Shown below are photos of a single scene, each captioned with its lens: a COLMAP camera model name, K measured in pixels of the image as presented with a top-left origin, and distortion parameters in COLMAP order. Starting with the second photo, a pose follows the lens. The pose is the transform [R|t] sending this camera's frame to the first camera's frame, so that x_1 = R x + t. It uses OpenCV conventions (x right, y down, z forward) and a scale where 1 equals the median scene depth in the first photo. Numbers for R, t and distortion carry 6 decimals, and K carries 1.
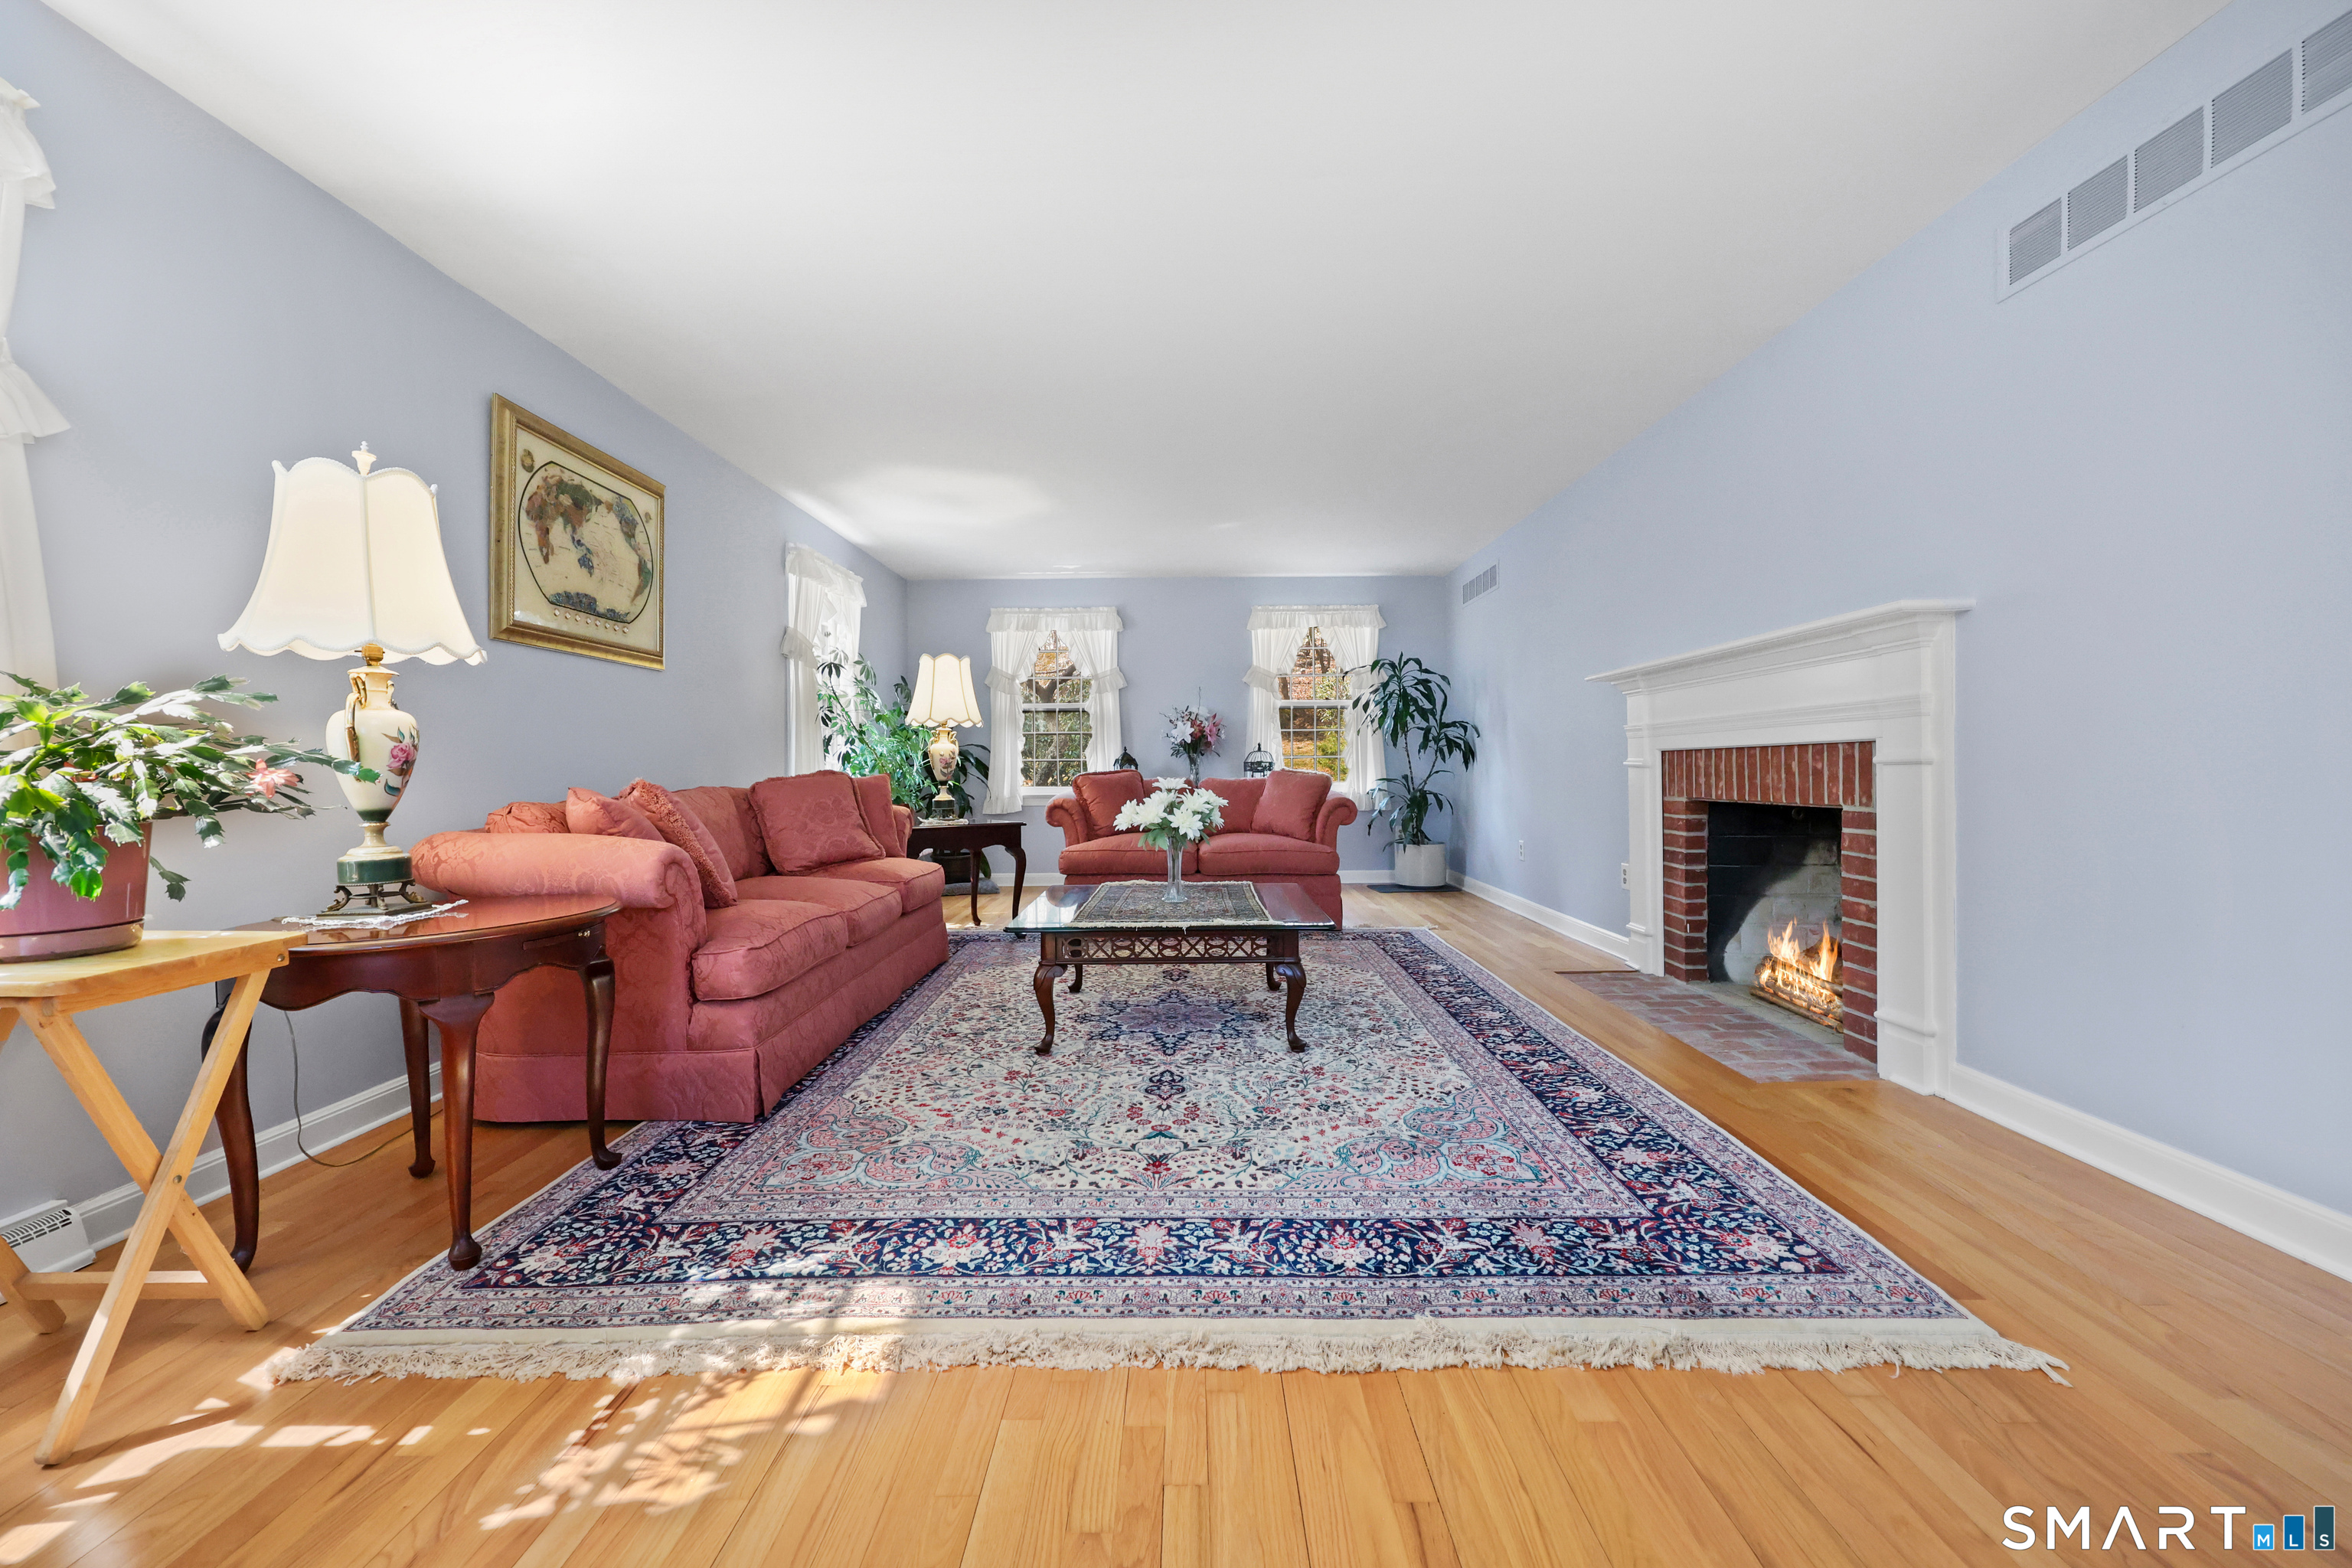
lens RADIAL K [[940.2, 0, 1186.2], [0, 940.2, 772.9], [0, 0, 1]] dist [-0.004019, 0.000664]
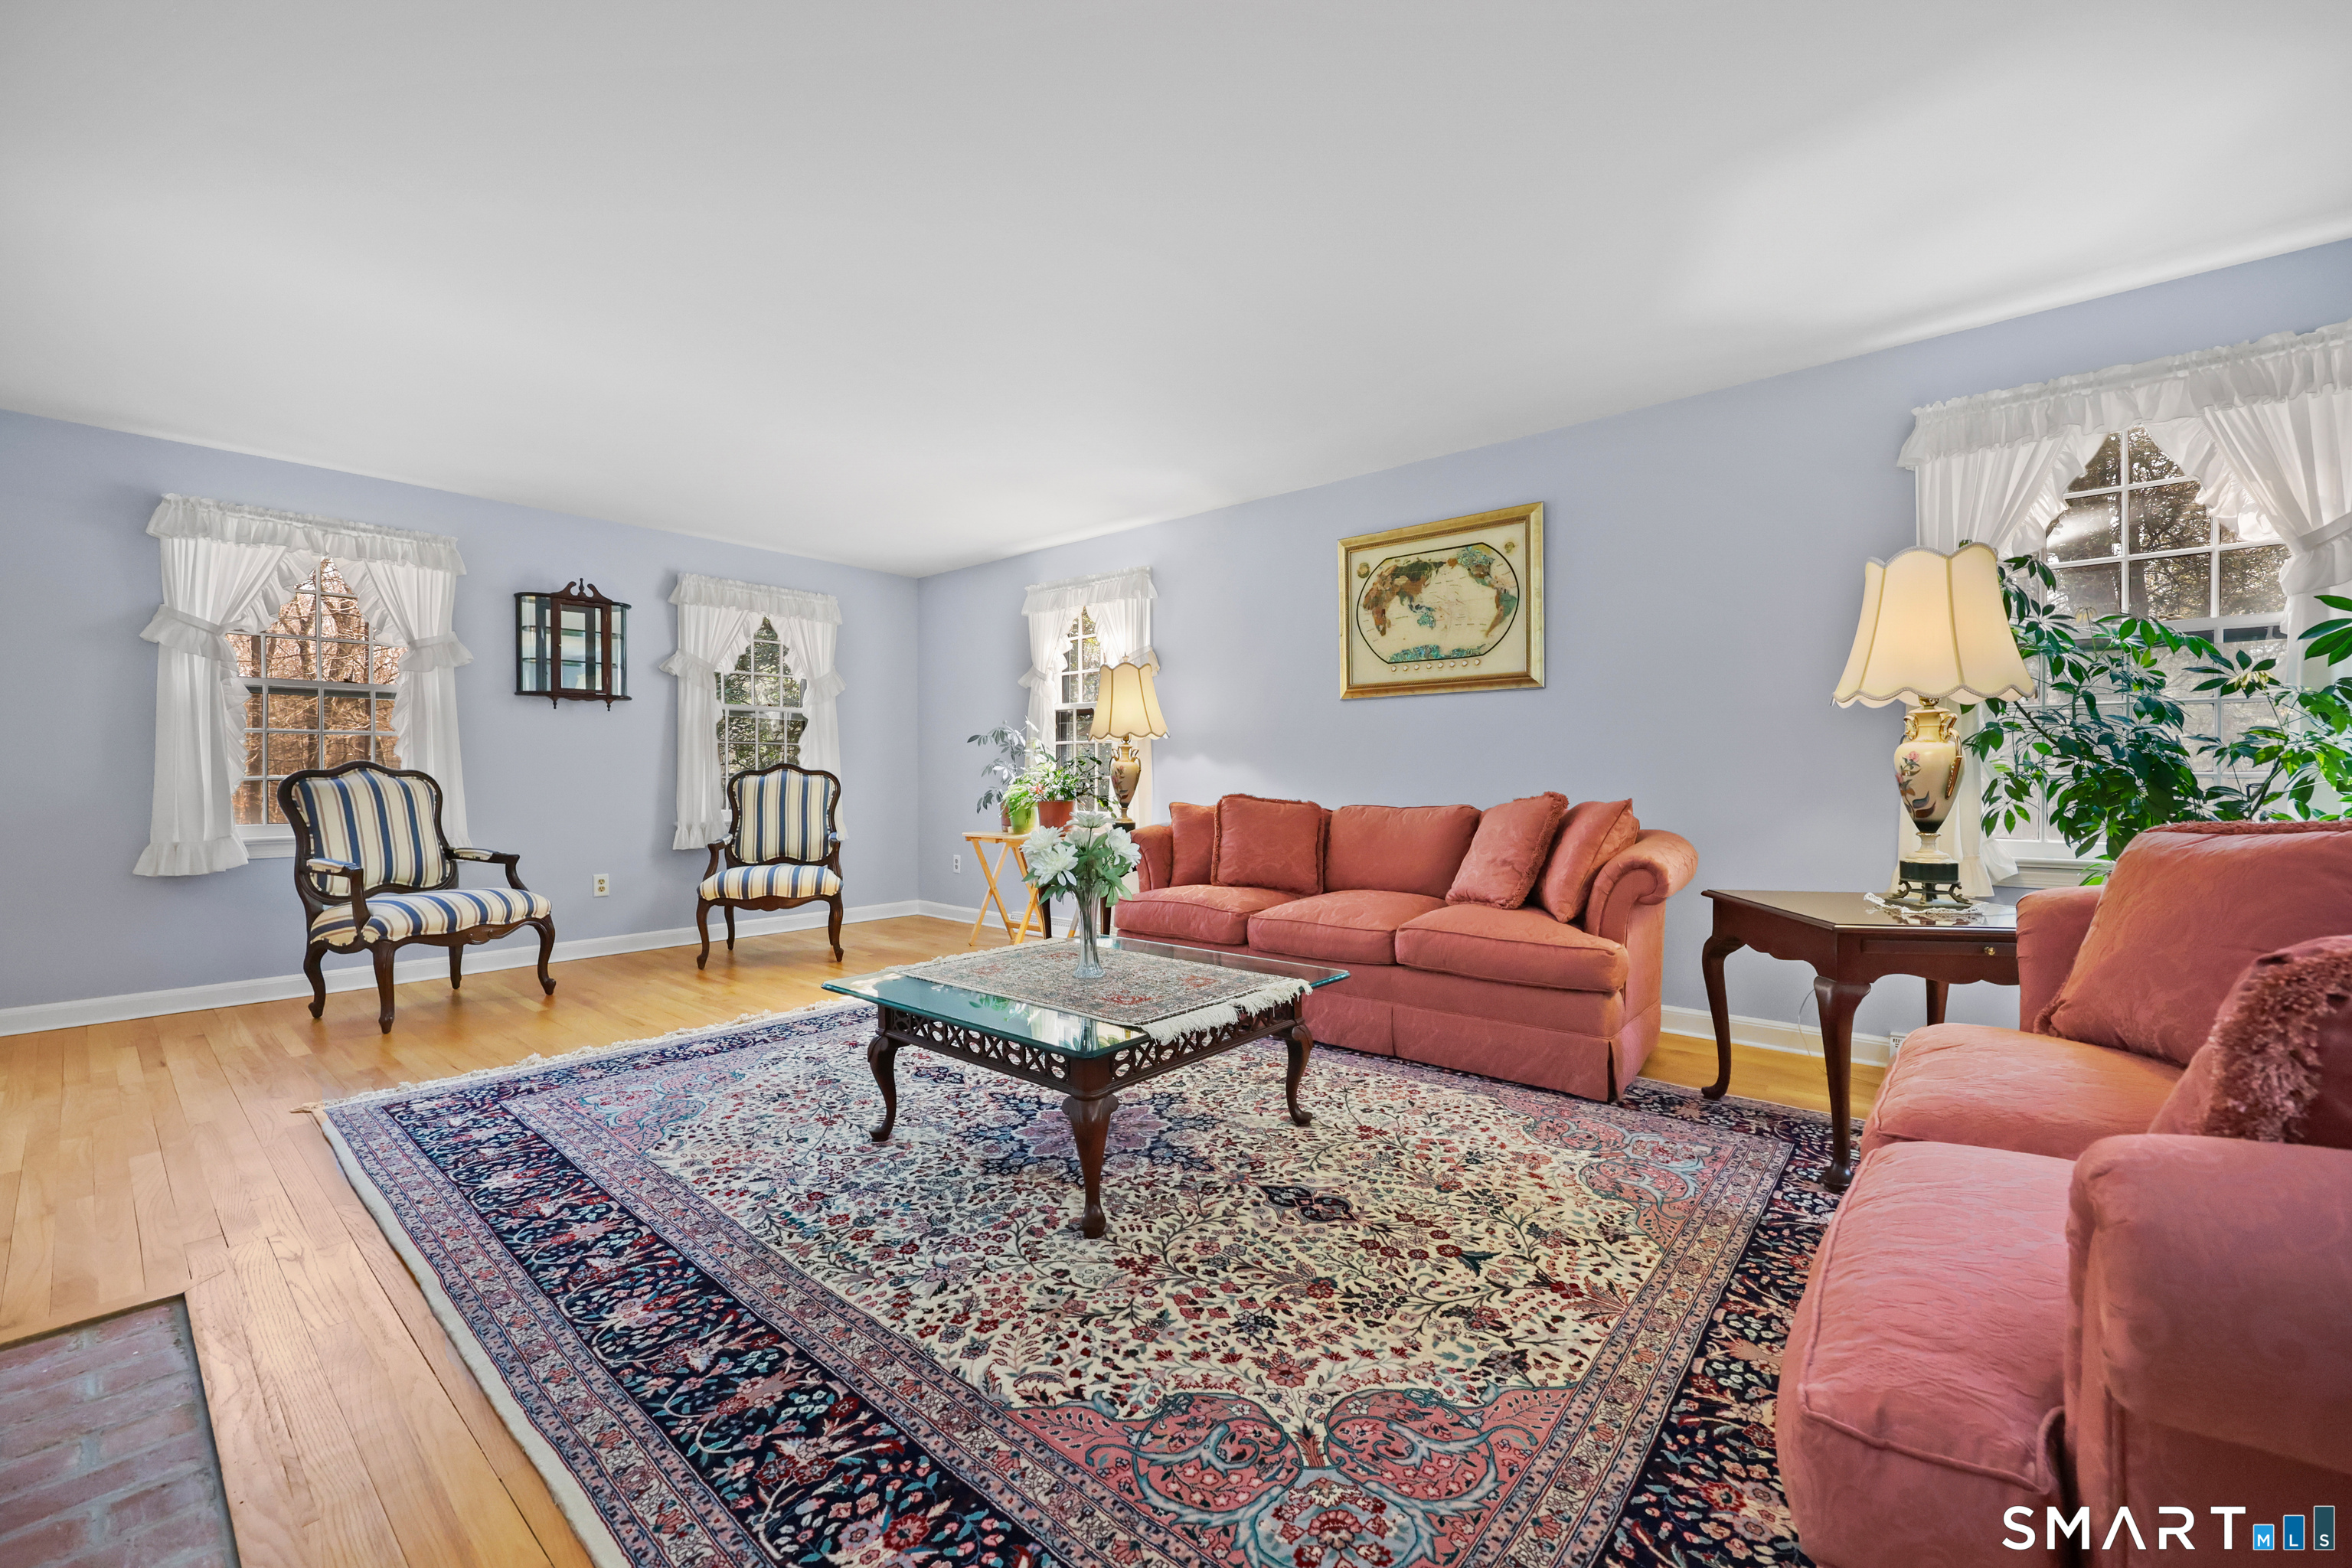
lens RADIAL K [[940.2, 0, 1182.5], [0, 940.2, 768.6], [0, 0, 1]] dist [-0.004019, 0.000664]
pose [[-0.647368, 0.003967, -0.762167, 0.691887], [0.002681, 0.999992, 0.002929, -0.042502], [0.762173, -0.000147, -0.647374, 2.082101]]
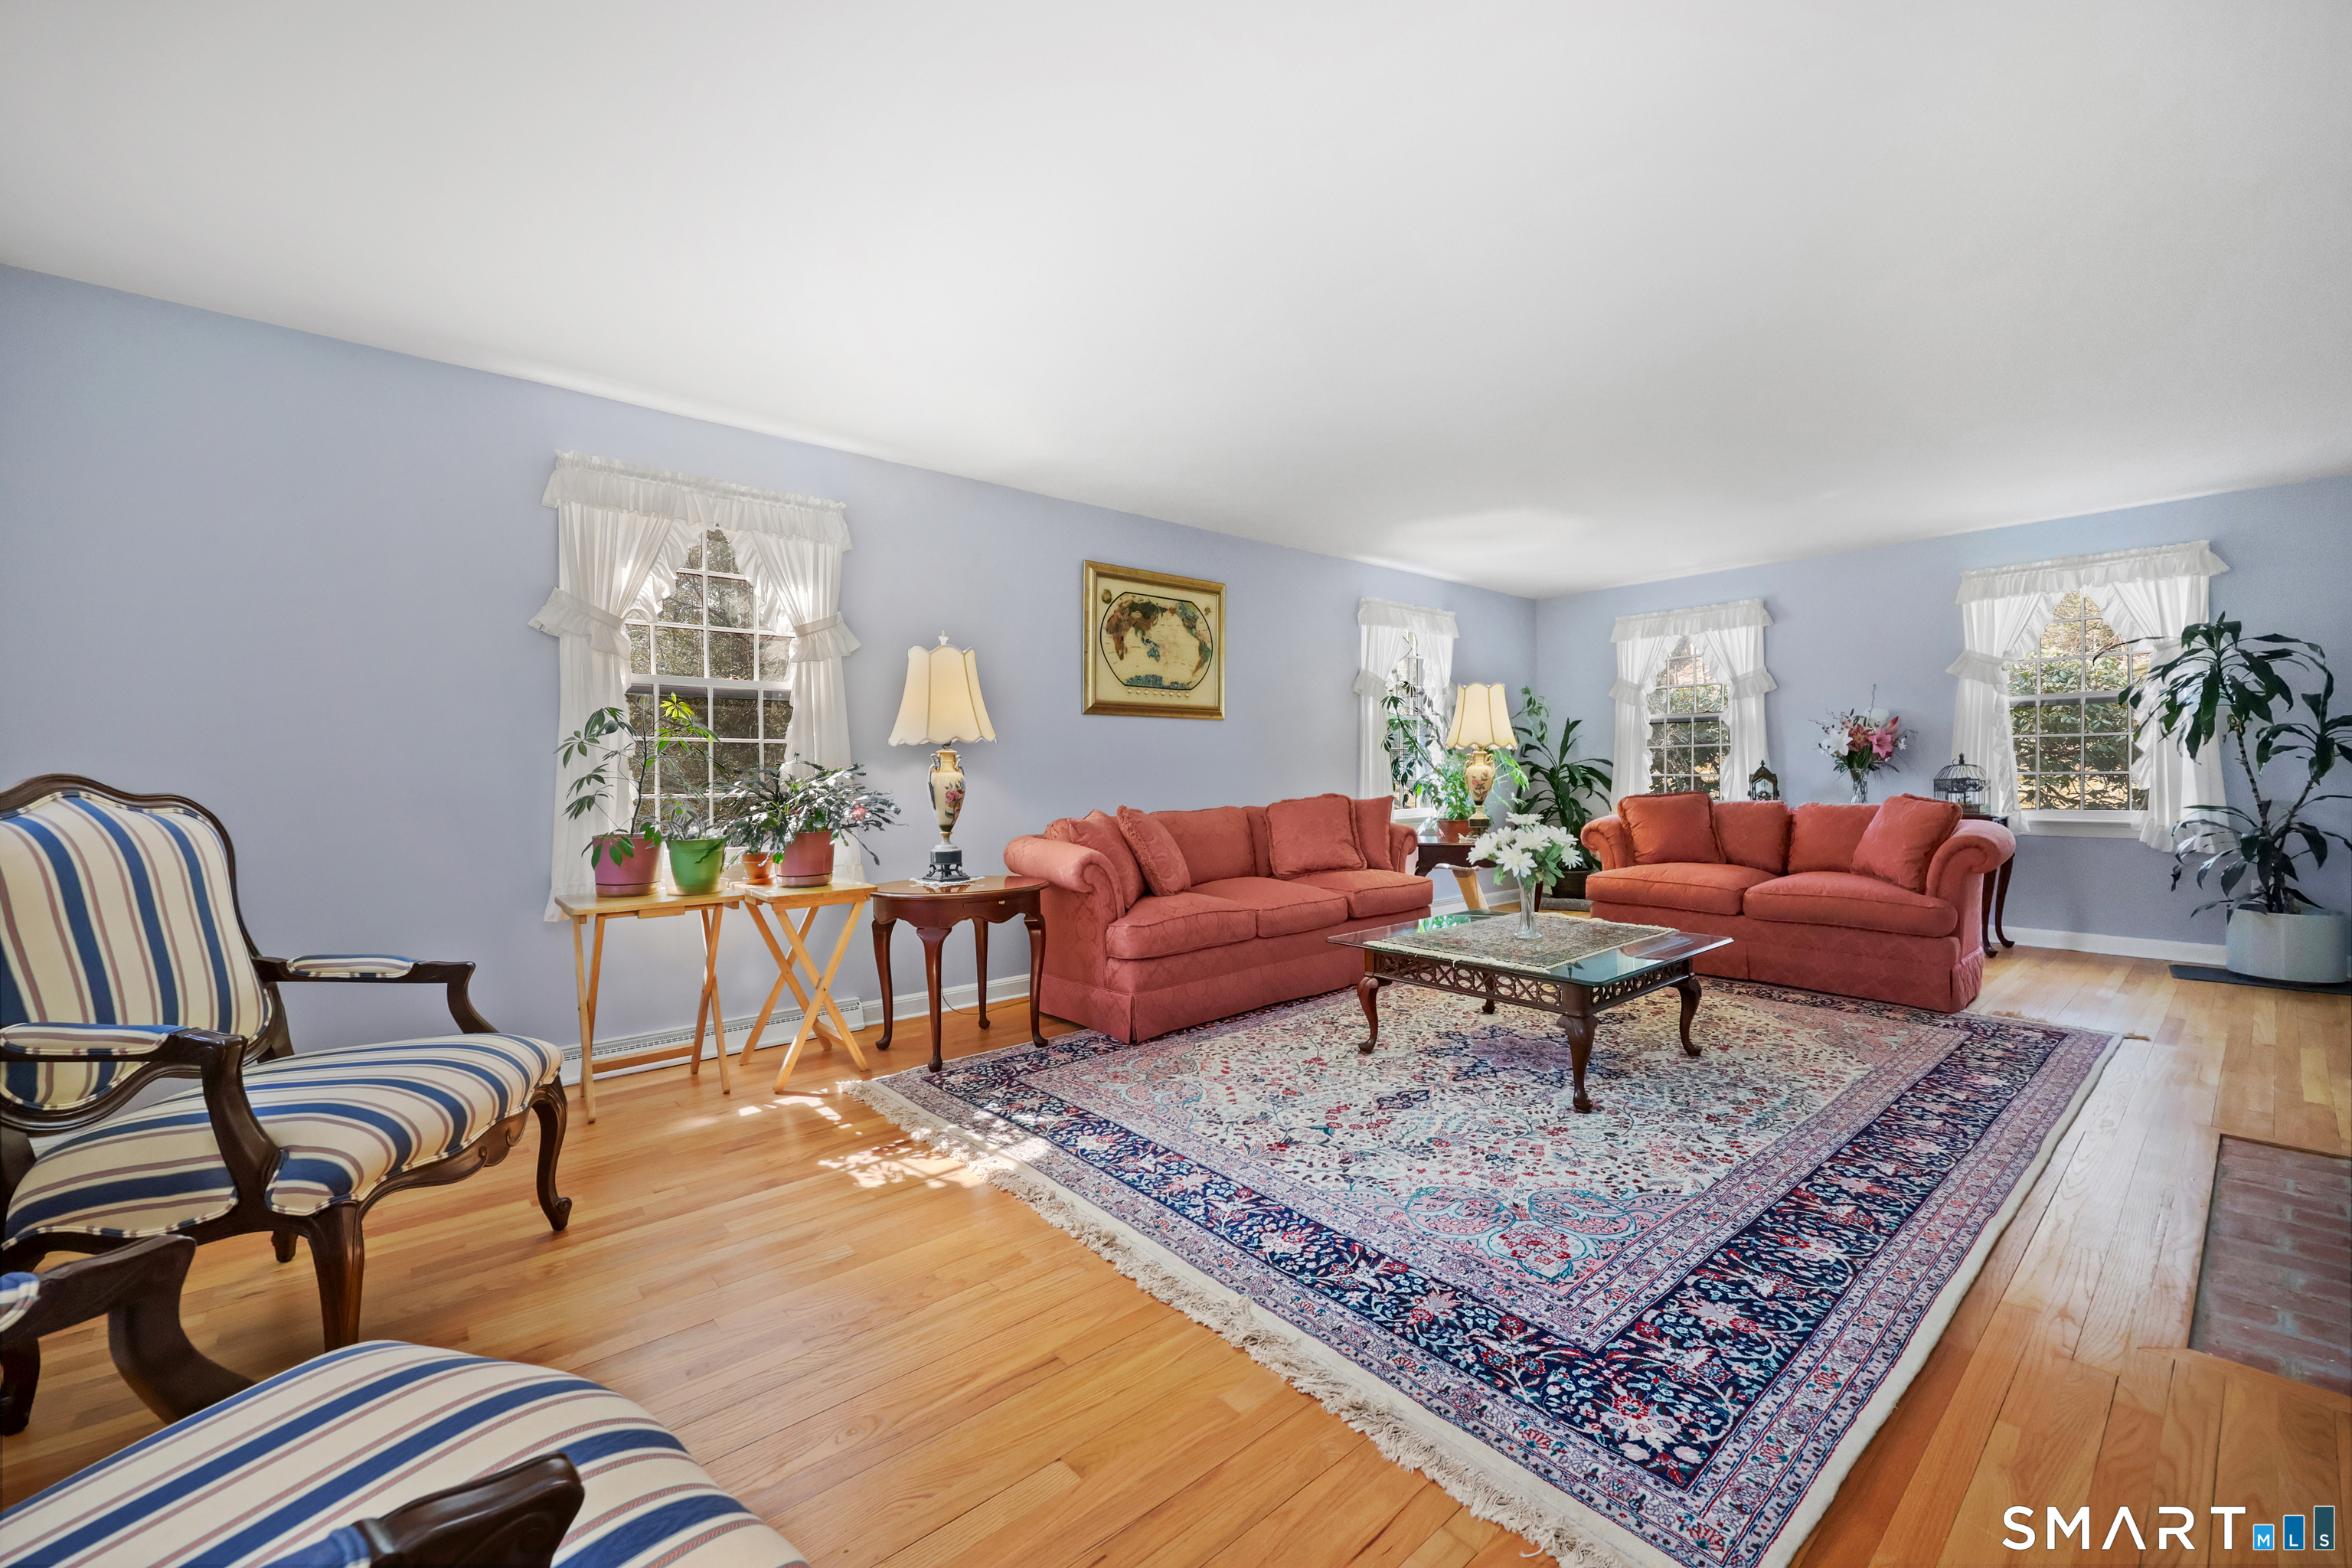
lens RADIAL K [[940.2, 0, 1183.7], [0, 940.2, 774.7], [0, 0, 1]] dist [-0.004019, 0.000664]
pose [[0.650323, 0.003471, -0.759650, 0.682517], [0.000724, 0.999986, 0.005190, -0.055557], [0.759657, -0.003925, 0.650312, 0.102509]]
